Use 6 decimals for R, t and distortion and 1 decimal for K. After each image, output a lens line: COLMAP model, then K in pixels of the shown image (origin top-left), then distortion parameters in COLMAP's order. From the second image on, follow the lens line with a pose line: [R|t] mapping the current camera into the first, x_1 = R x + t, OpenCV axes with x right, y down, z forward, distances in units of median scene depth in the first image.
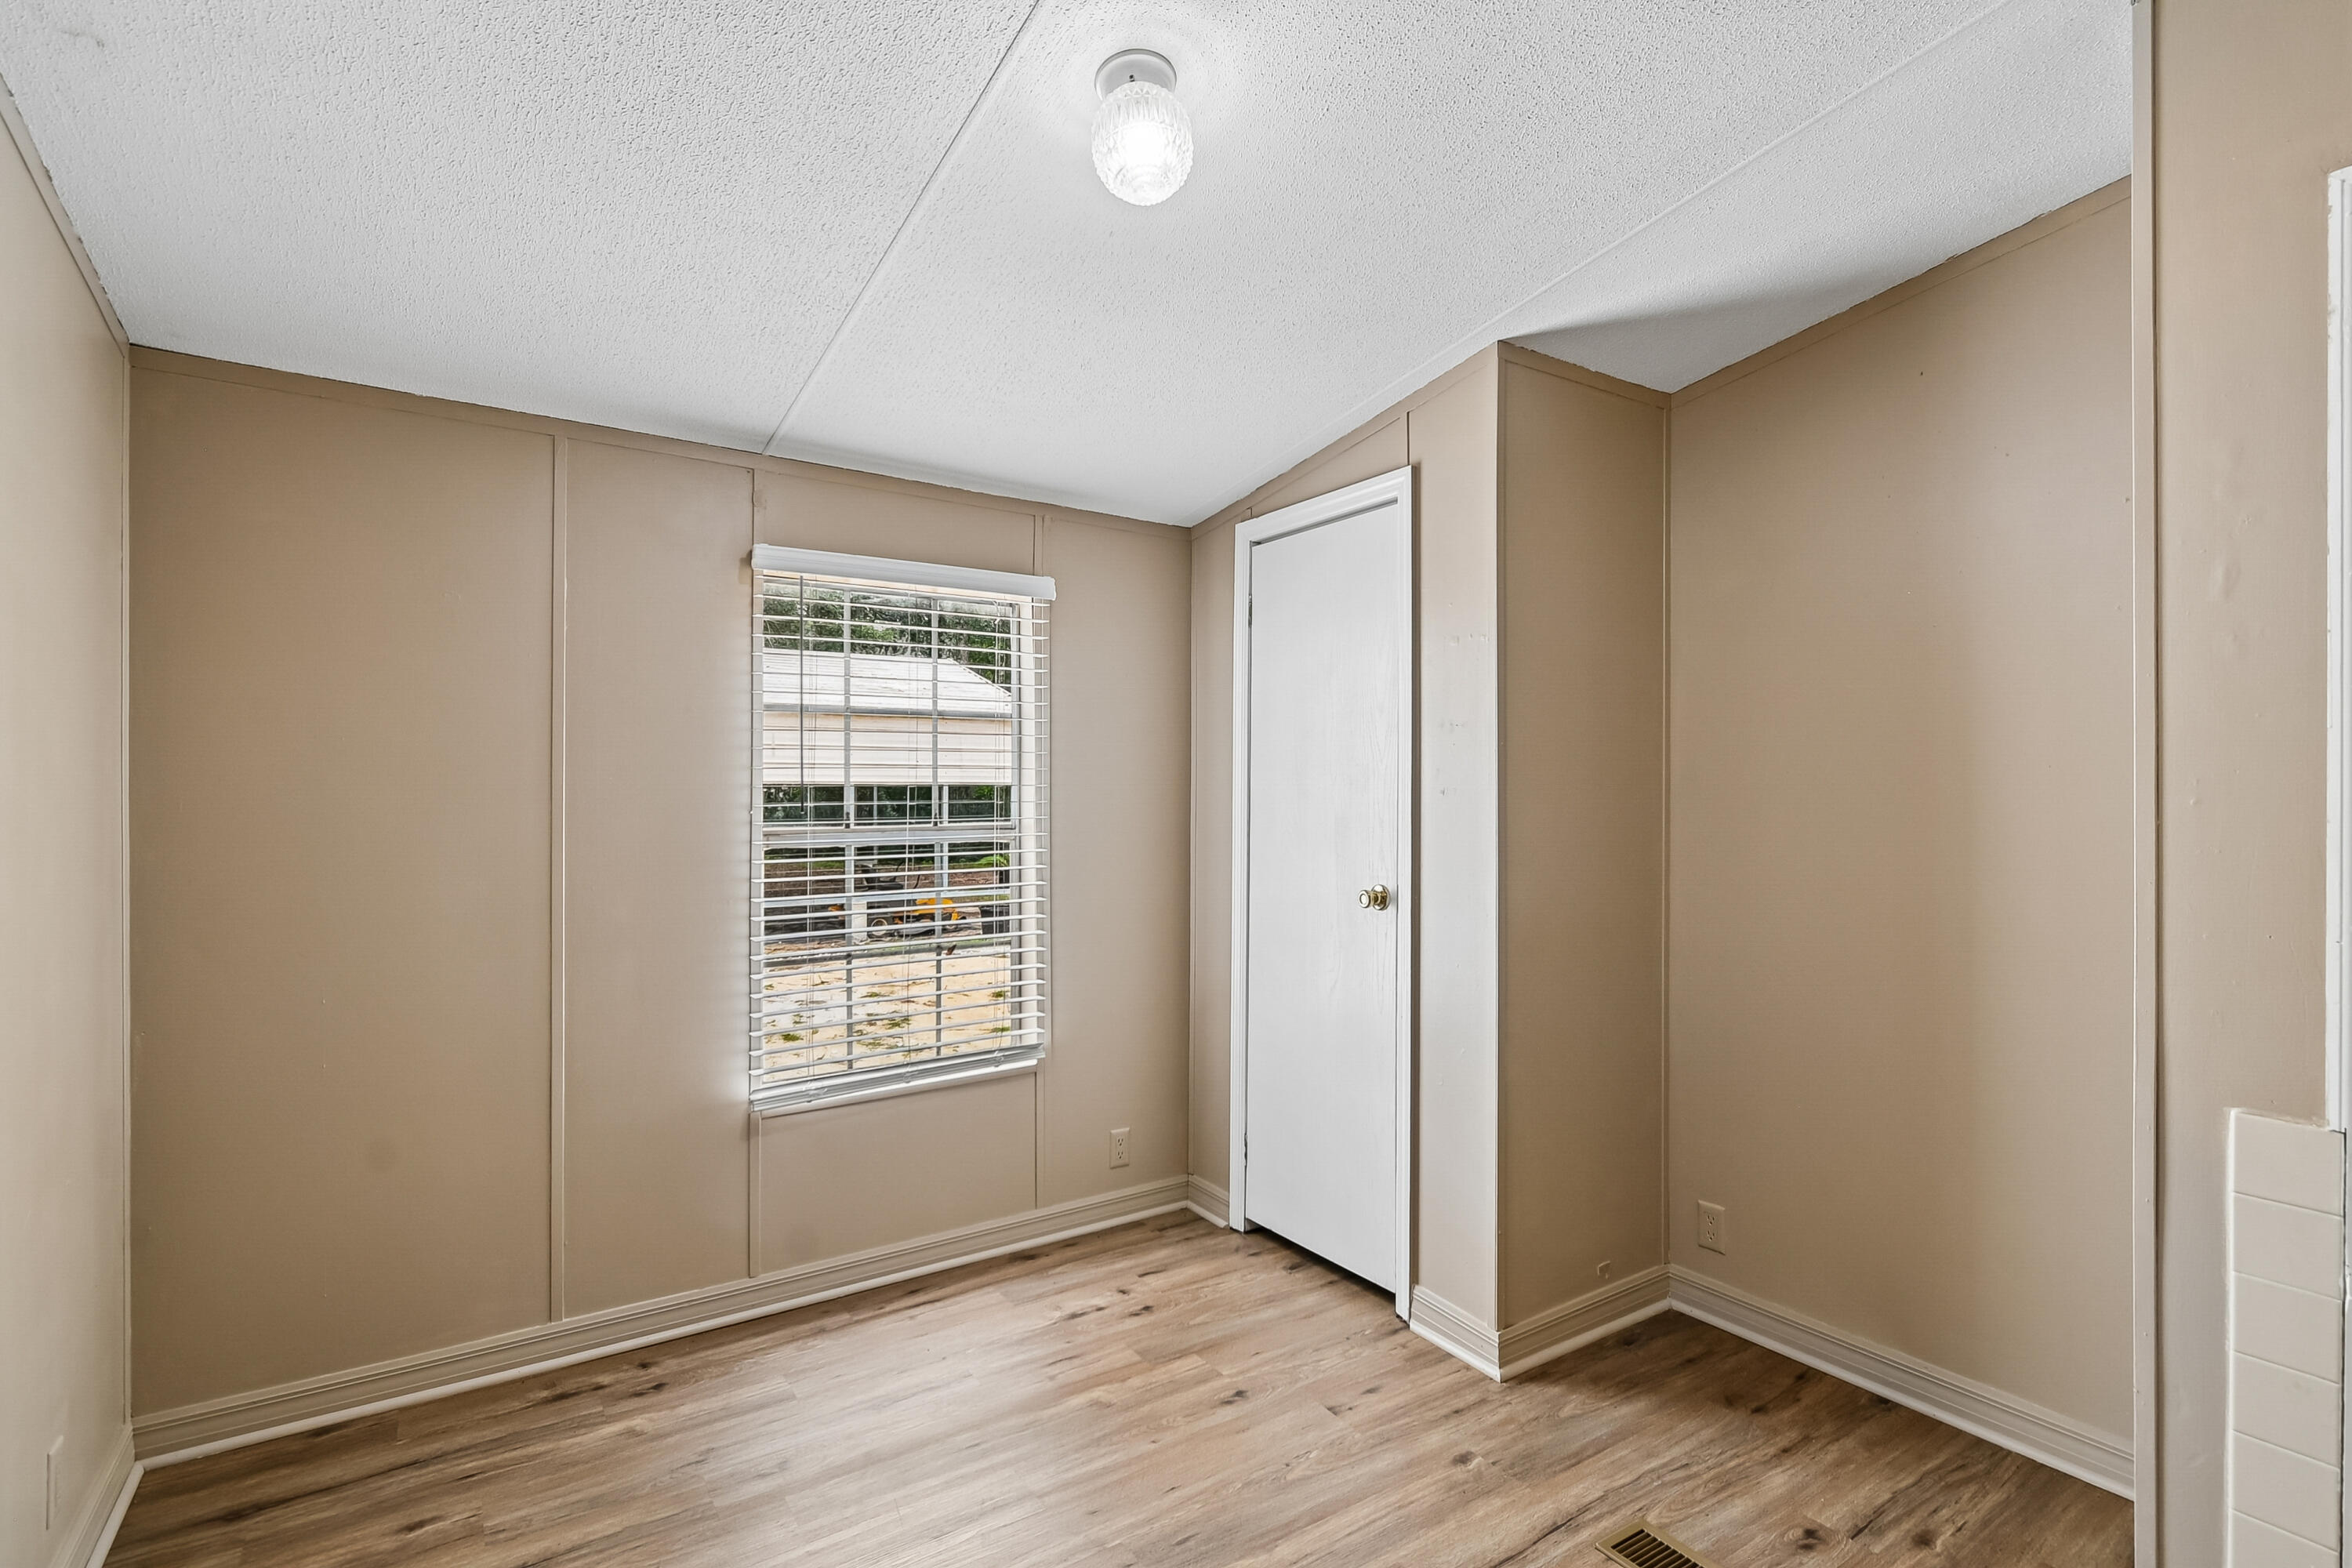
lens RADIAL K [[1058.3, 0, 1176.0], [0, 1058.3, 784.0], [0, 0, 1]] dist [0.000730, 0.000137]
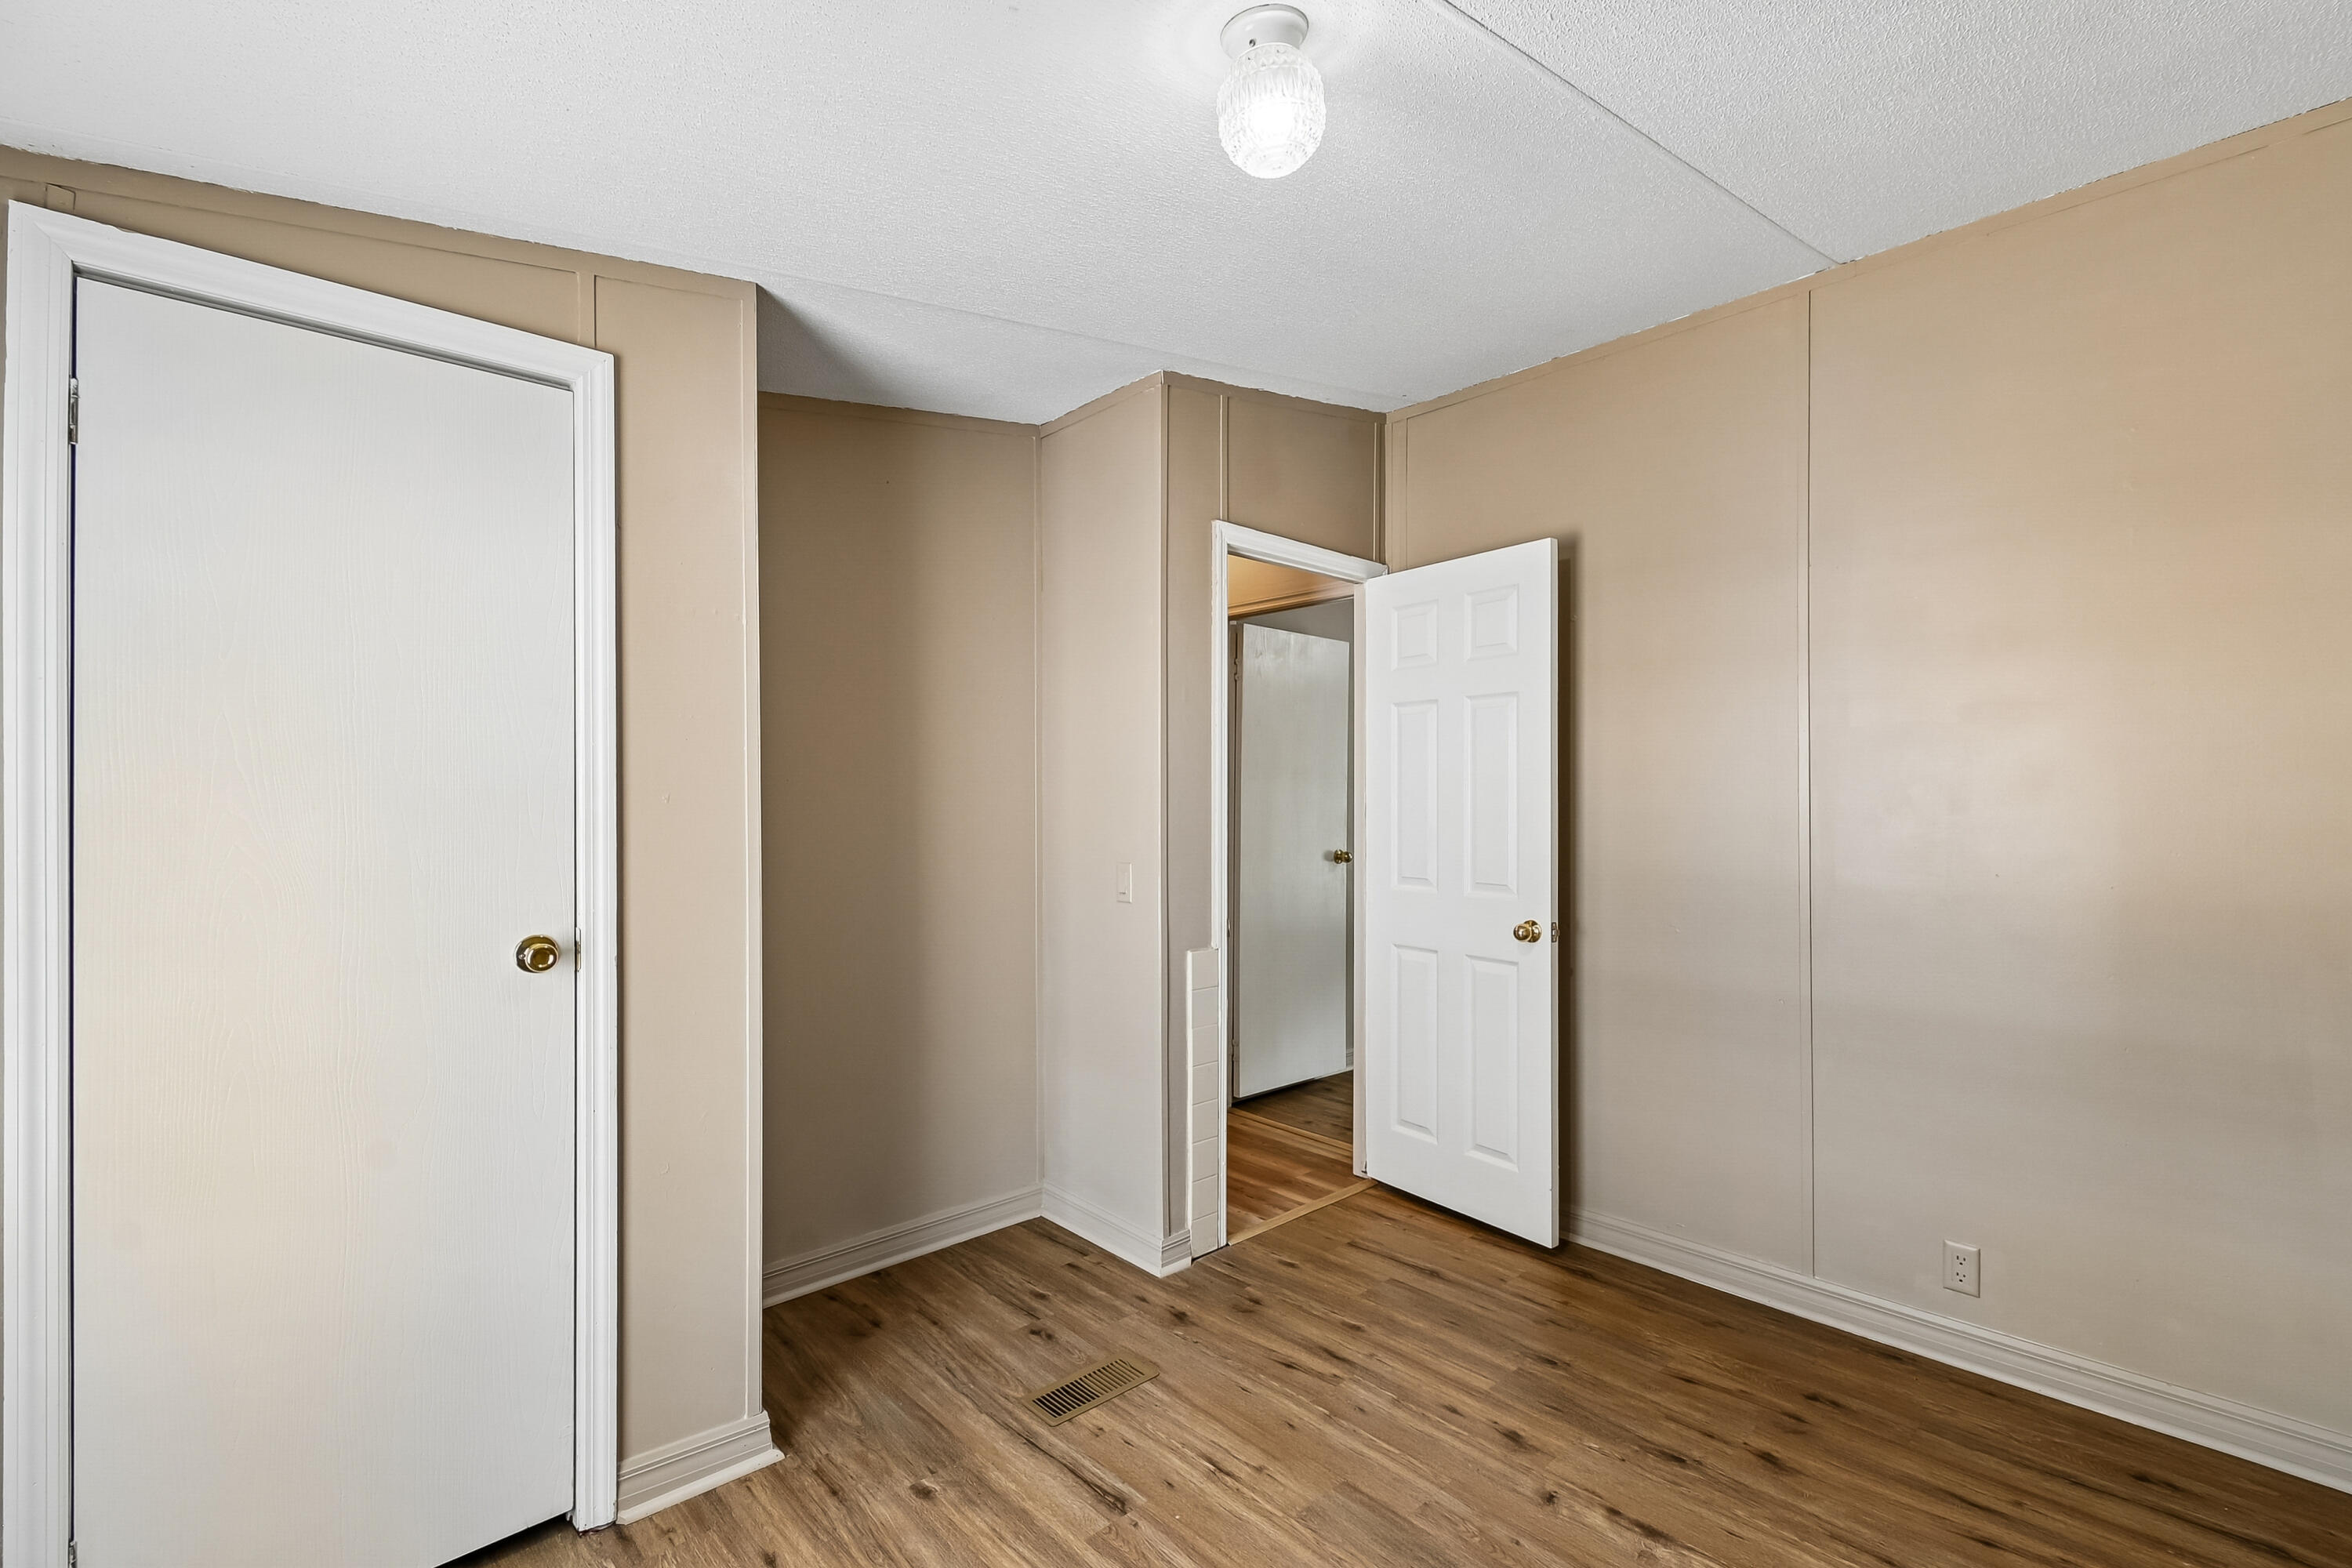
lens RADIAL K [[1055.8, 0, 1176.0], [0, 1055.8, 784.0], [0, 0, 1]] dist [0.000614, -0.000895]
pose [[-0.150771, 0.009235, 0.988526, -0.695519], [-0.009188, 0.999900, -0.010743, 0.000931], [-0.988526, -0.010702, -0.150671, 0.893052]]
